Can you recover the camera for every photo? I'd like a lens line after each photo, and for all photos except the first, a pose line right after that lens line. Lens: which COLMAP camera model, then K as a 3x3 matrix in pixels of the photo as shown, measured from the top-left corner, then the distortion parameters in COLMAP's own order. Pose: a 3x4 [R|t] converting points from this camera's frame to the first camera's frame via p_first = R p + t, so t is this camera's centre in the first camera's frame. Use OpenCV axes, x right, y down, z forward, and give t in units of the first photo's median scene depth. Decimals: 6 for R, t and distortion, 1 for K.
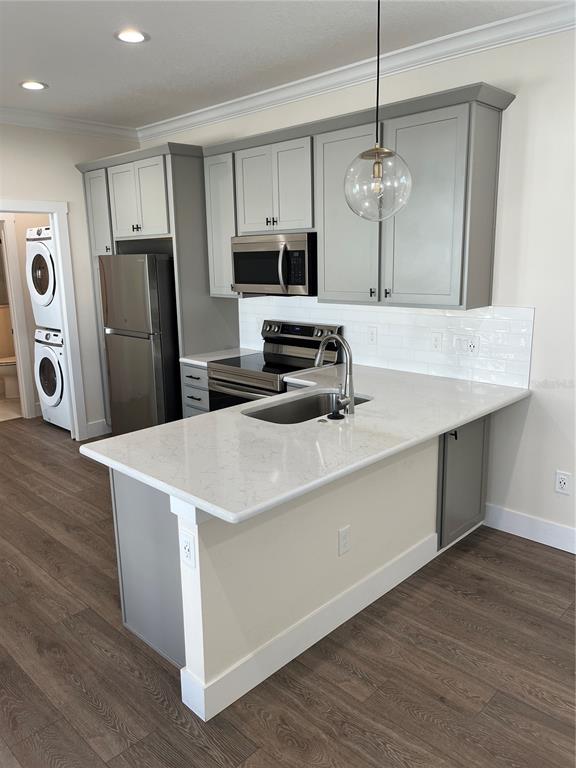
lens RADIAL K [[588.3, 0, 288.4], [0, 588.3, 382.9], [0, 0, 1]] dist [0.043901, -0.054272]
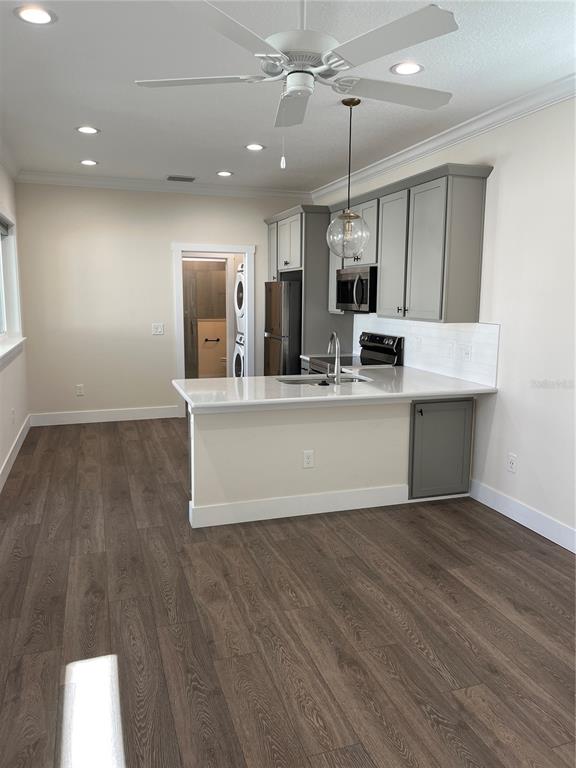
lens RADIAL K [[588.3, 0, 289.3], [0, 588.3, 383.2], [0, 0, 1]] dist [0.043901, -0.054272]
pose [[0.889344, 0.096799, -0.446876, 0.530841], [-0.123018, 0.991952, -0.029954, 0.086233], [0.440380, 0.081613, 0.894094, -0.315585]]
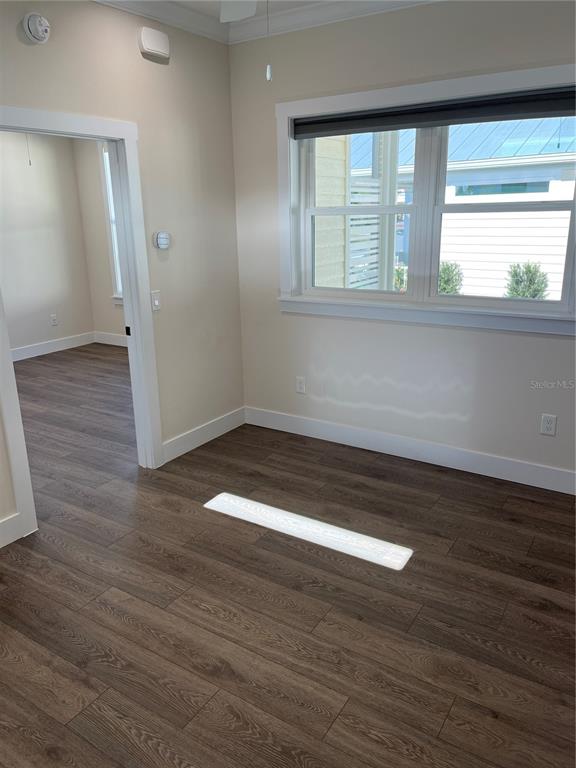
lens RADIAL K [[588.3, 0, 286.5], [0, 588.3, 382.8], [0, 0, 1]] dist [0.043901, -0.054272]
pose [[-0.979338, 0.091932, -0.180129, 0.242595], [-0.006218, 0.876591, 0.481195, -0.278180], [0.202137, 0.472373, -0.857907, 1.217975]]
